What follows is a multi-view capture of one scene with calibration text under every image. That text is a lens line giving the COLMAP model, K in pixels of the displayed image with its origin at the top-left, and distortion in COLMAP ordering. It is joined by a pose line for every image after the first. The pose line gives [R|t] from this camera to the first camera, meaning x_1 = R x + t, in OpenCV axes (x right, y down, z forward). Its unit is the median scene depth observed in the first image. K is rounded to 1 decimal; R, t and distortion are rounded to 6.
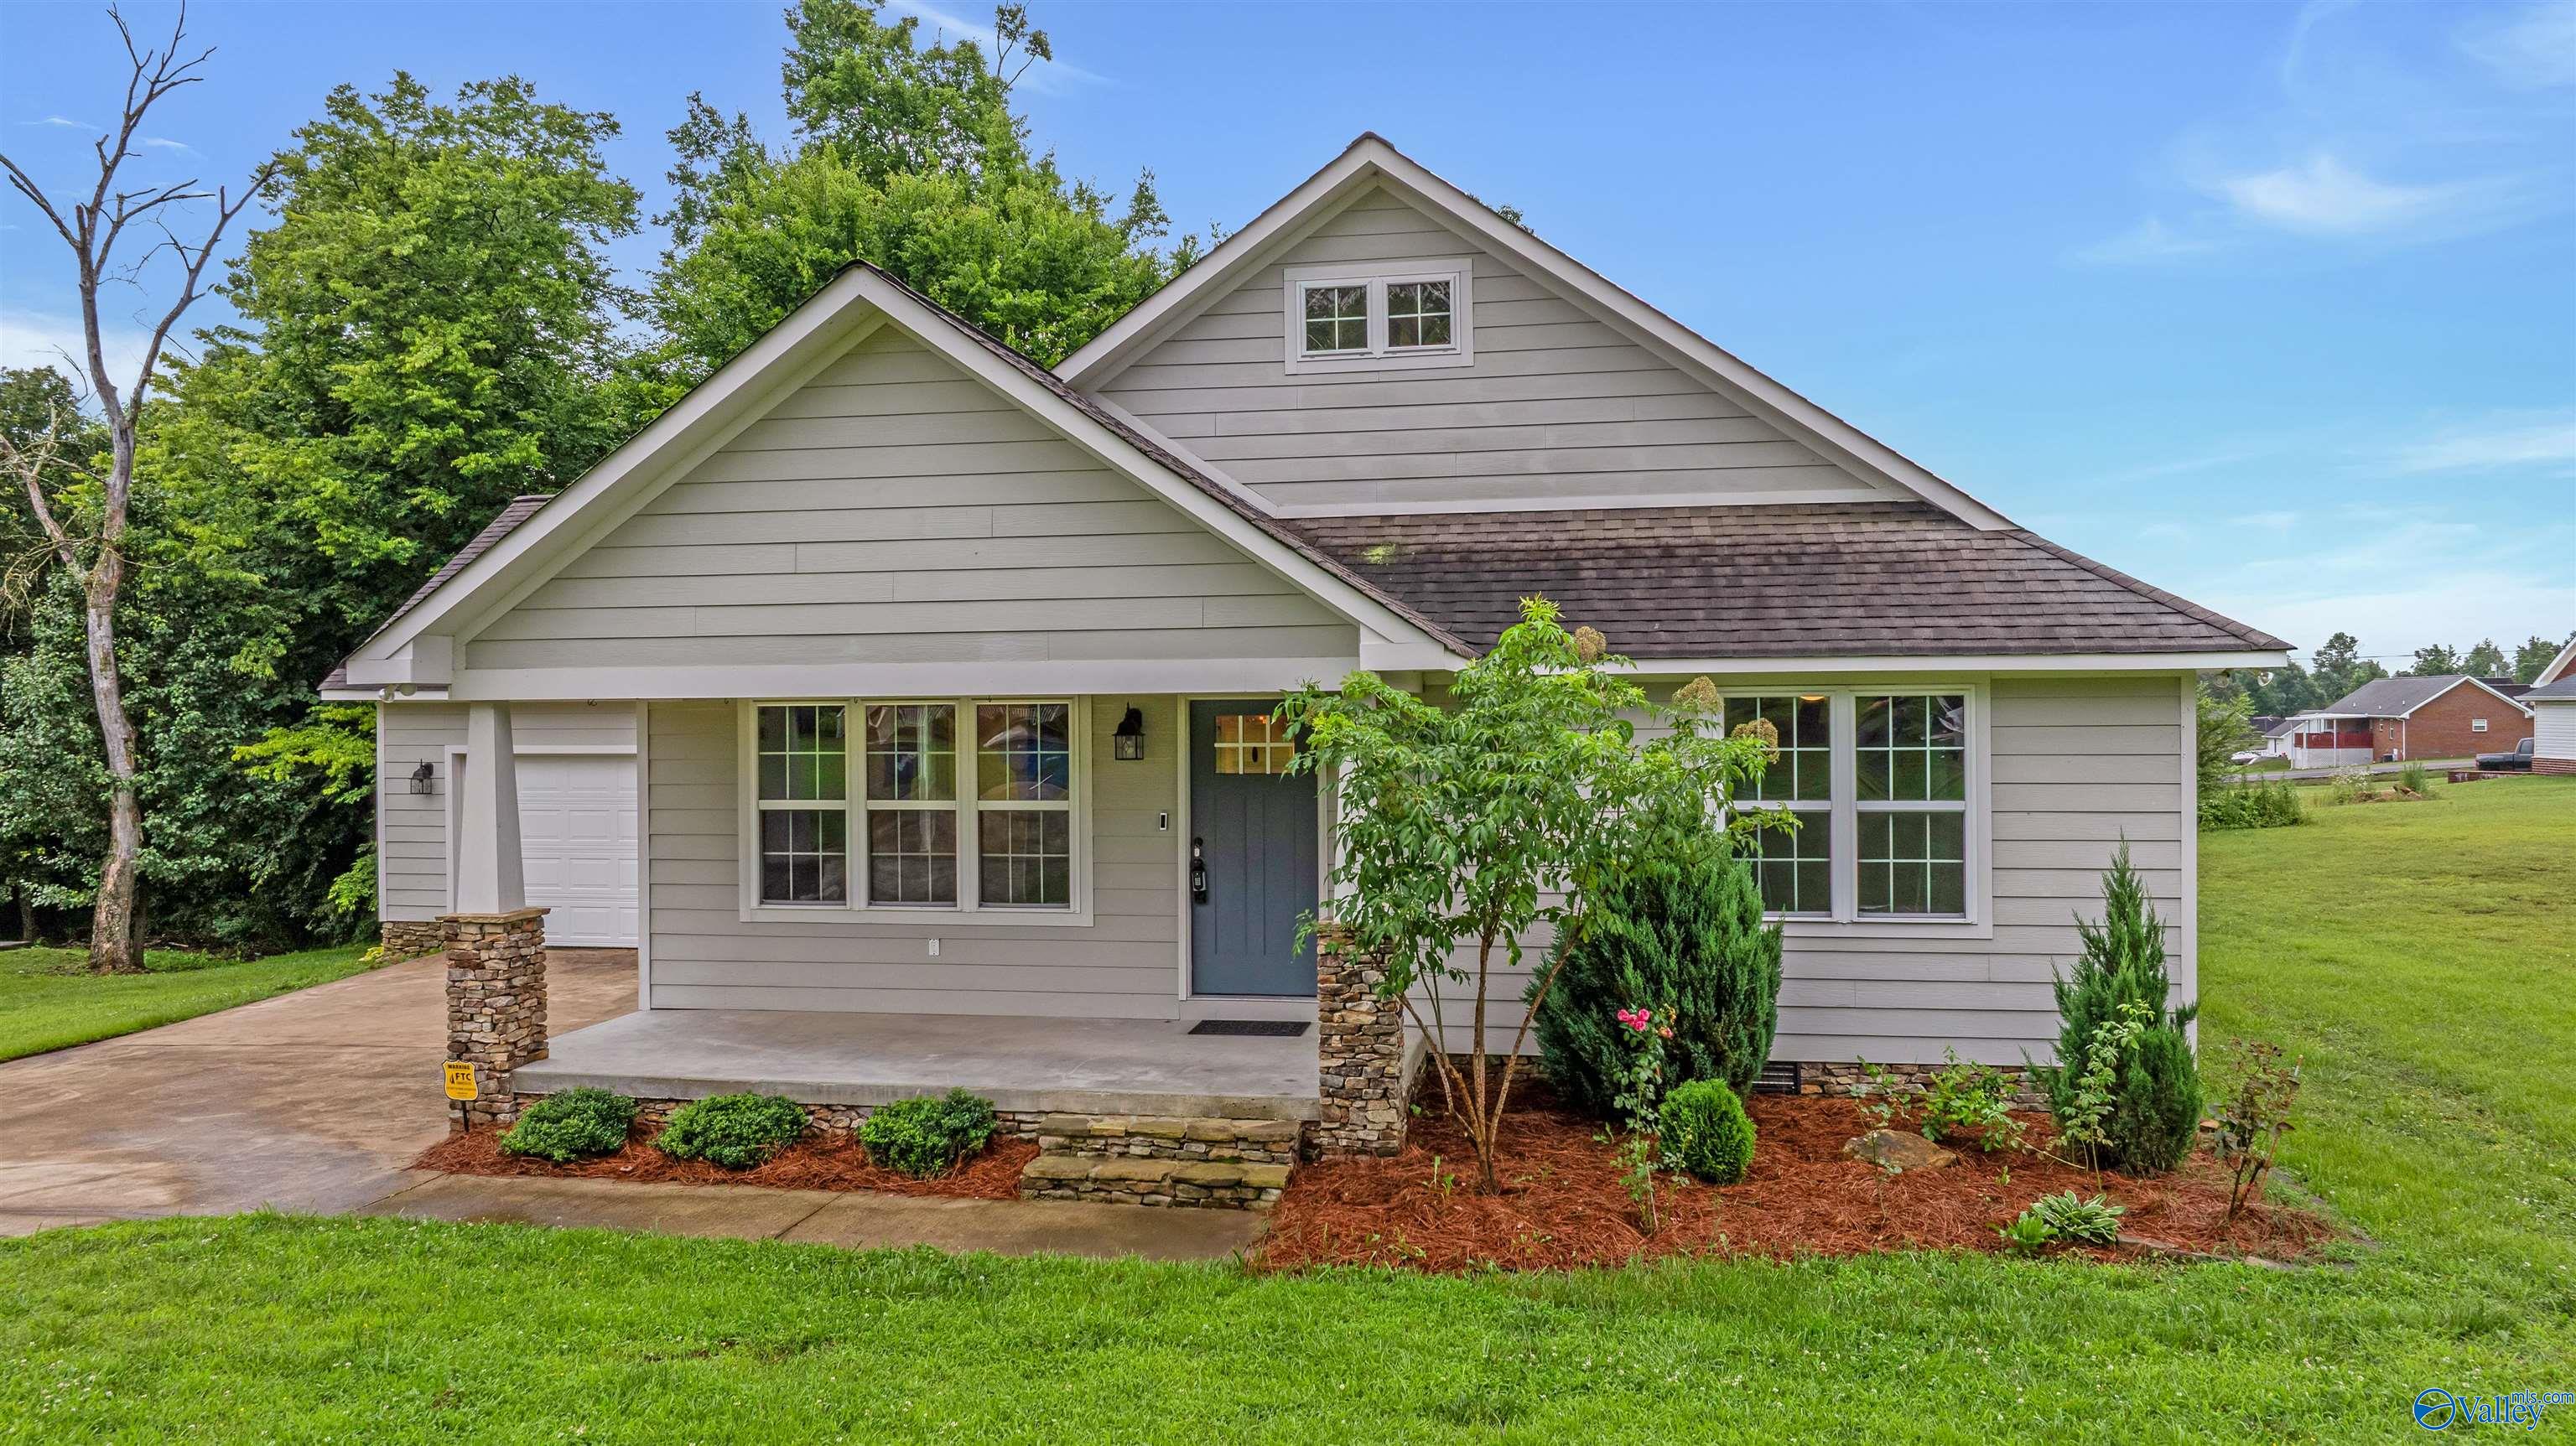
lens RADIAL K [[1825.3, 0, 1290.5], [0, 1825.3, 715.0], [0, 0, 1]] dist [-0.040049, 0.039757]
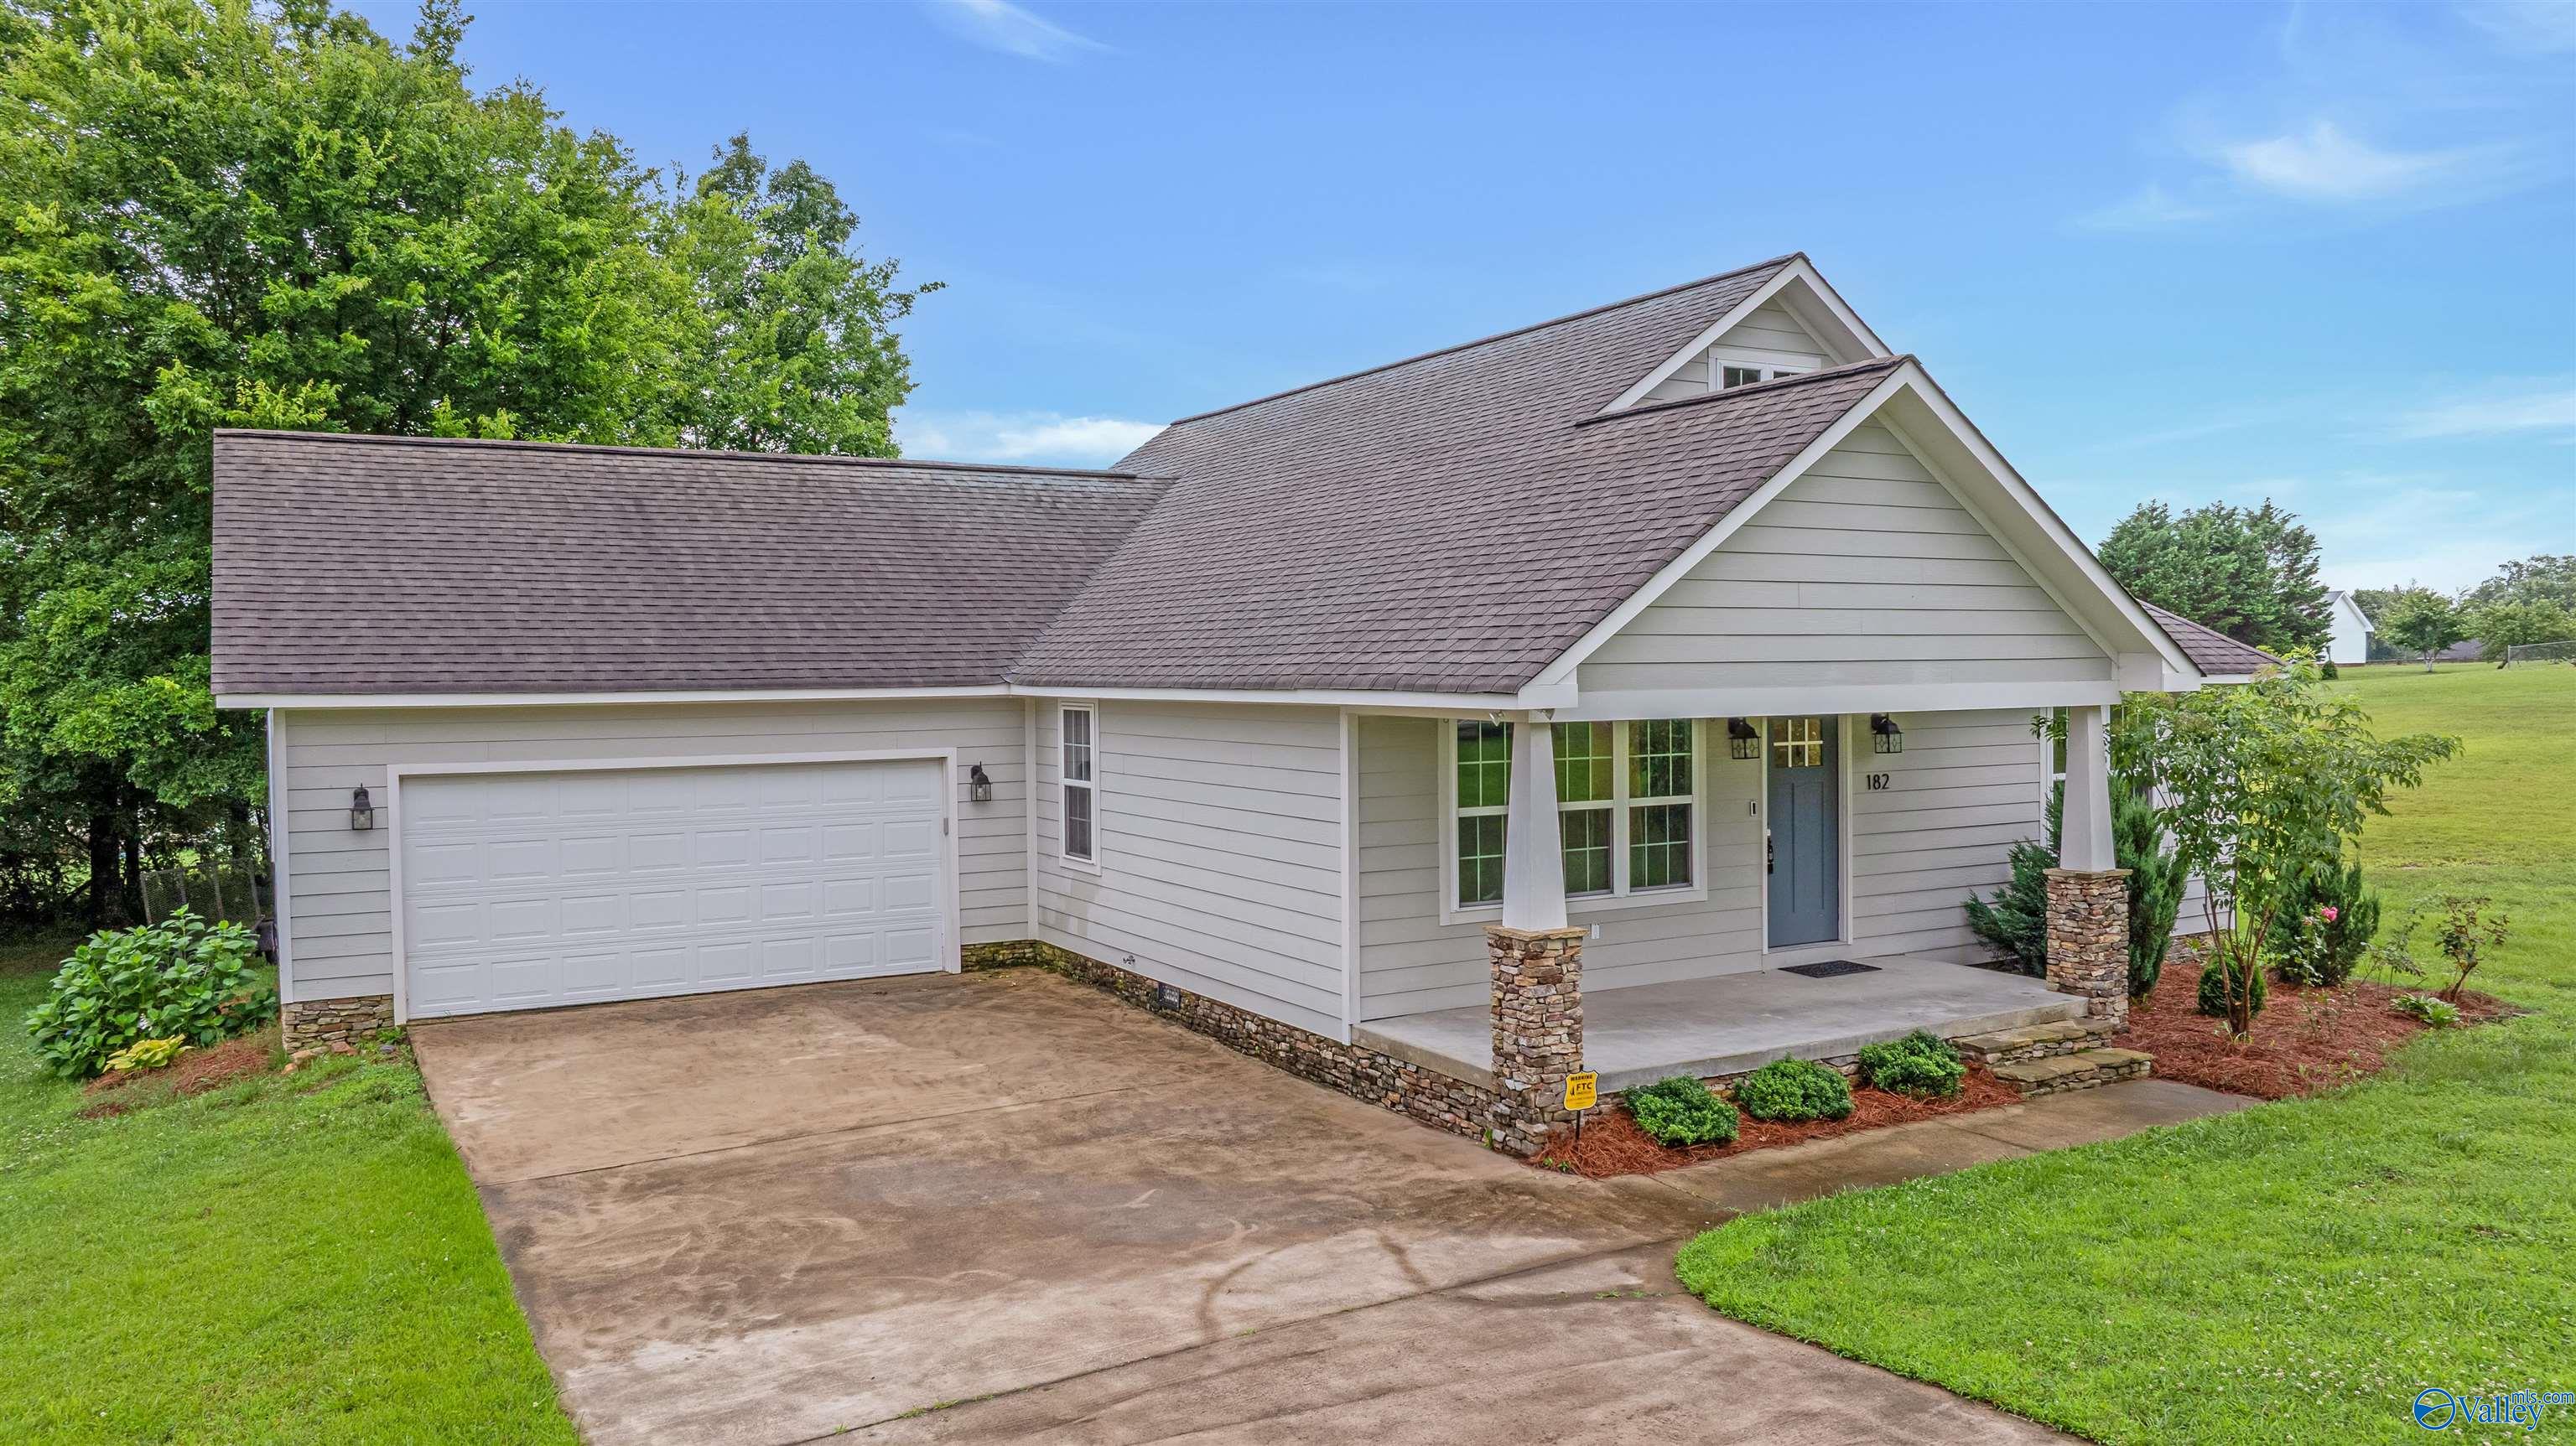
lens RADIAL K [[1825.3, 0, 1287.7], [0, 1825.3, 720.1], [0, 0, 1]] dist [-0.040049, 0.039757]
pose [[0.769658, -0.018333, 0.638193, -1.035920], [0.004316, 0.999714, 0.023513, -0.028875], [-0.638441, -0.015343, 0.769518, 0.258141]]
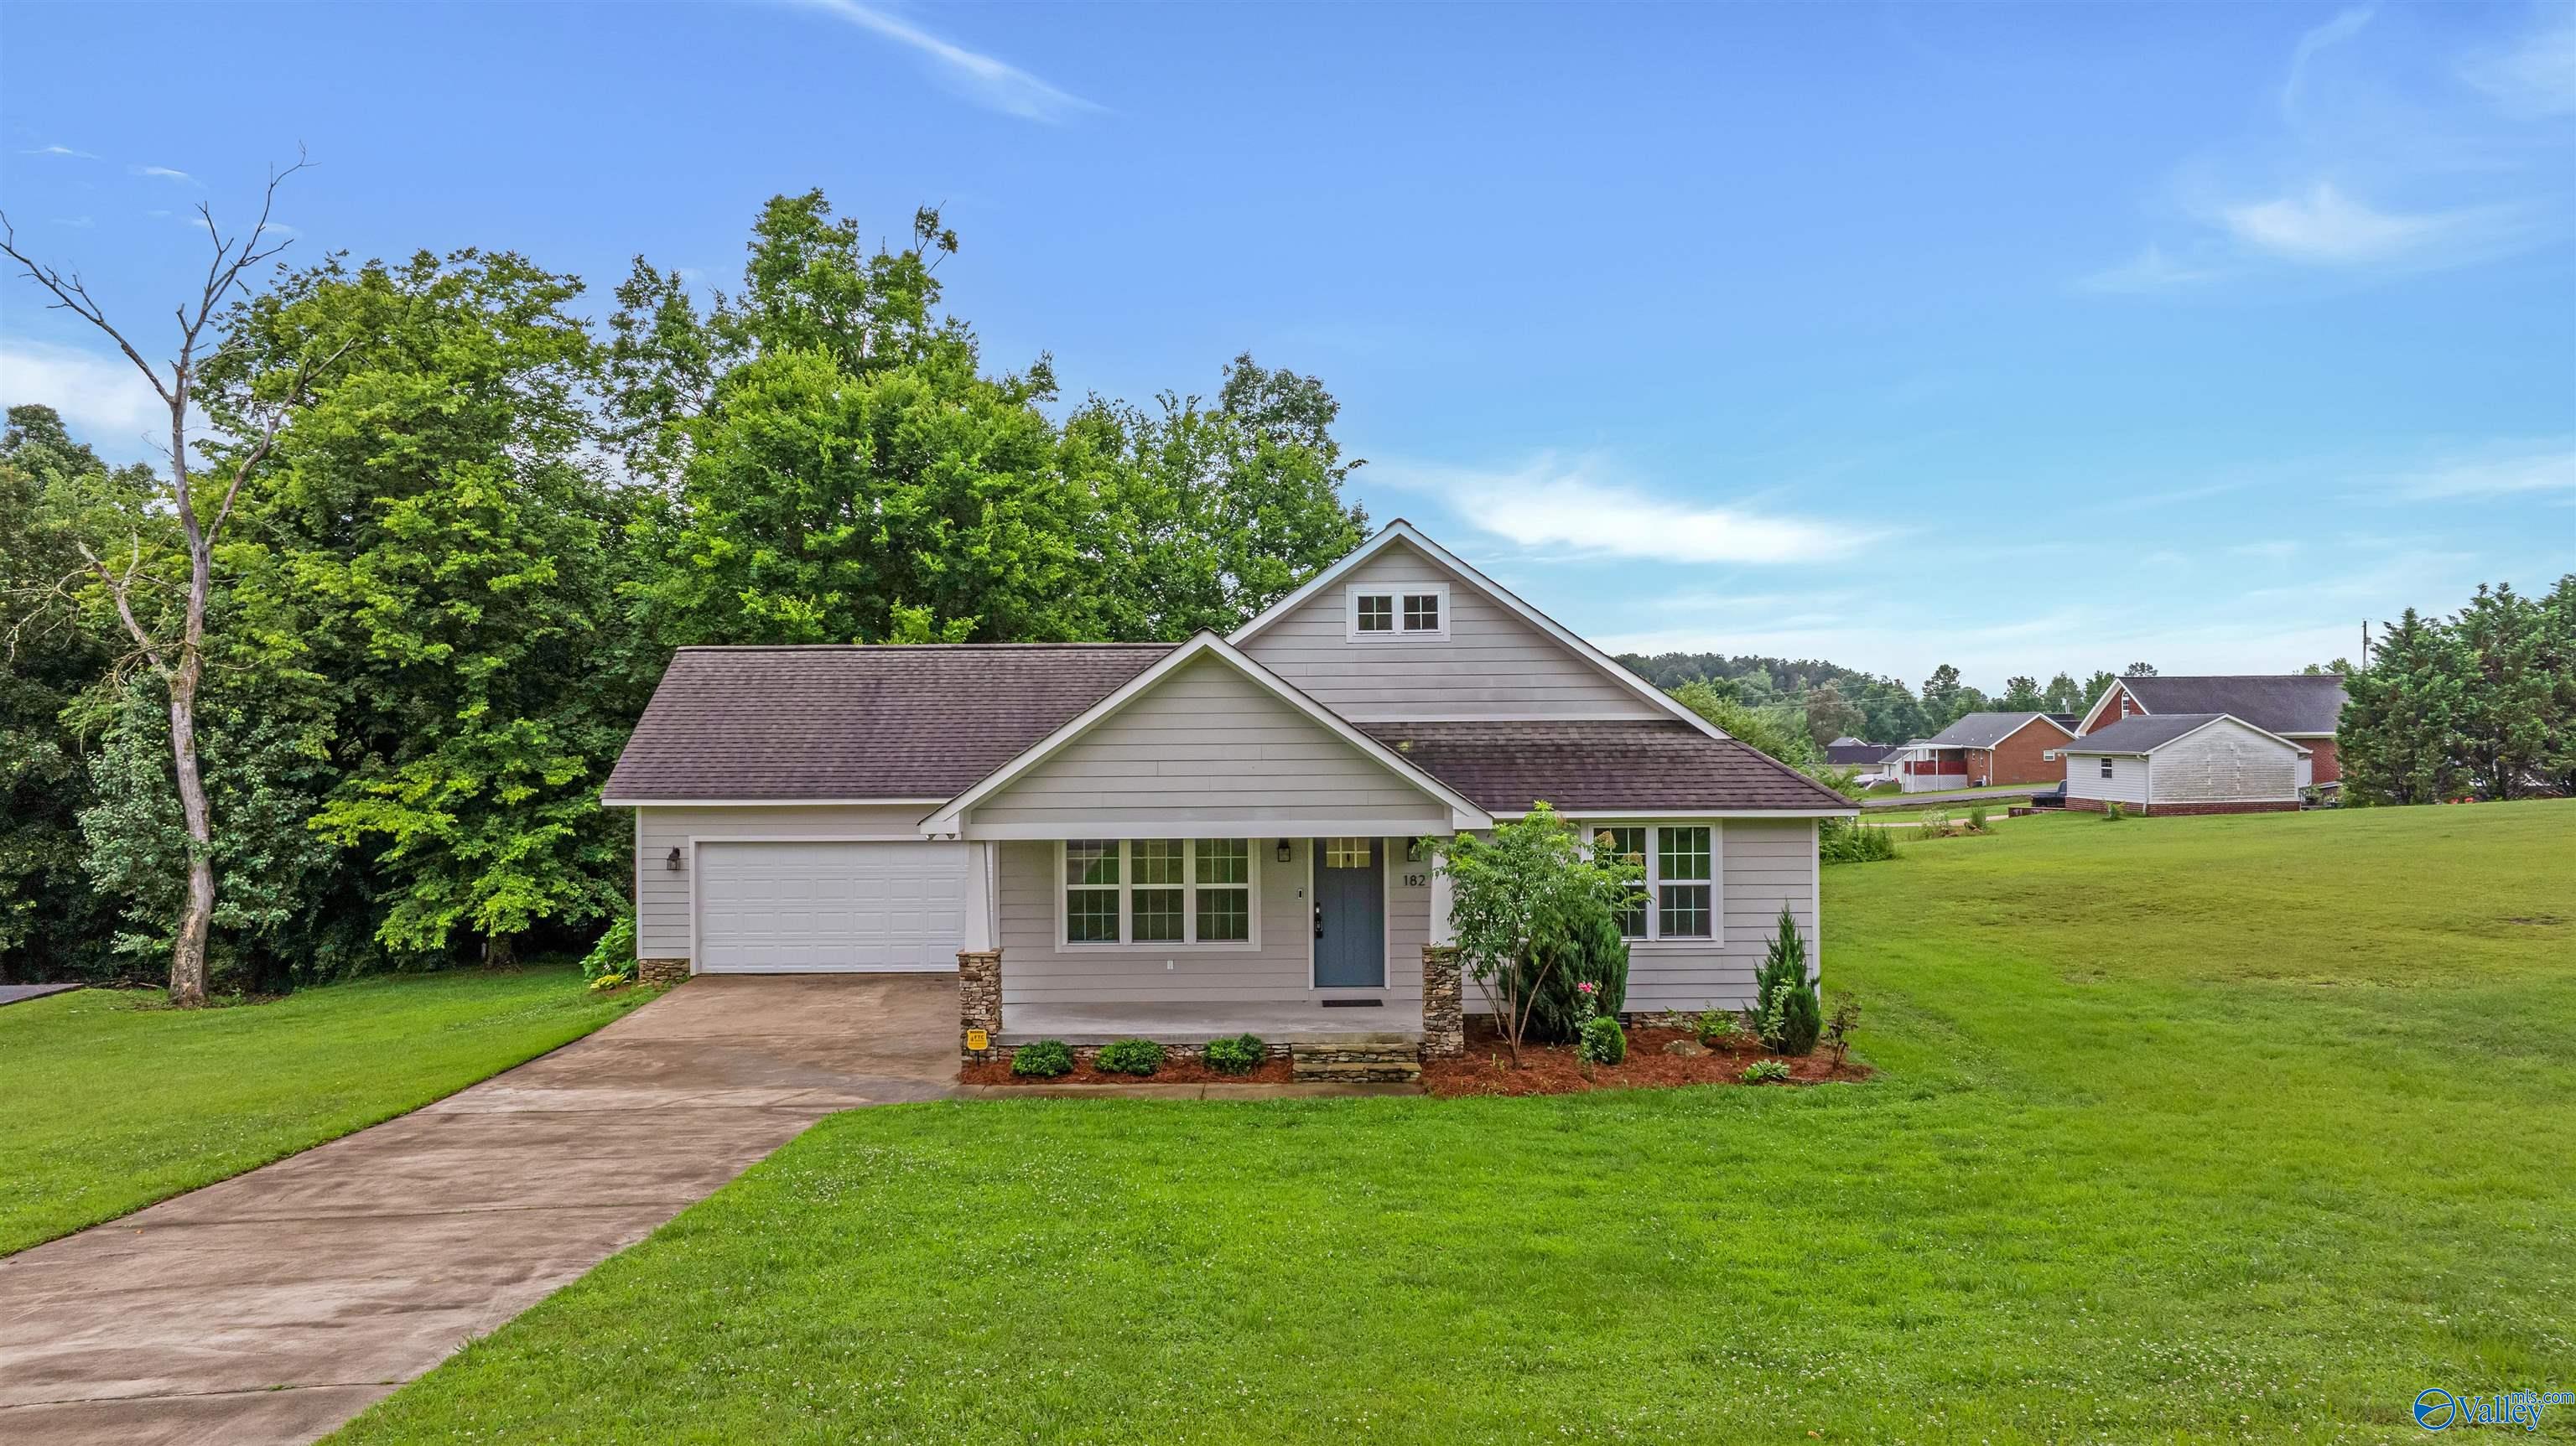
lens RADIAL K [[1825.3, 0, 1287.7], [0, 1825.3, 710.5], [0, 0, 1]] dist [-0.040049, 0.039757]
pose [[0.984323, 0.002081, 0.176365, -0.395384], [0.000043, 0.999928, -0.012039, -0.102710], [-0.176377, 0.011858, 0.984251, -0.800800]]
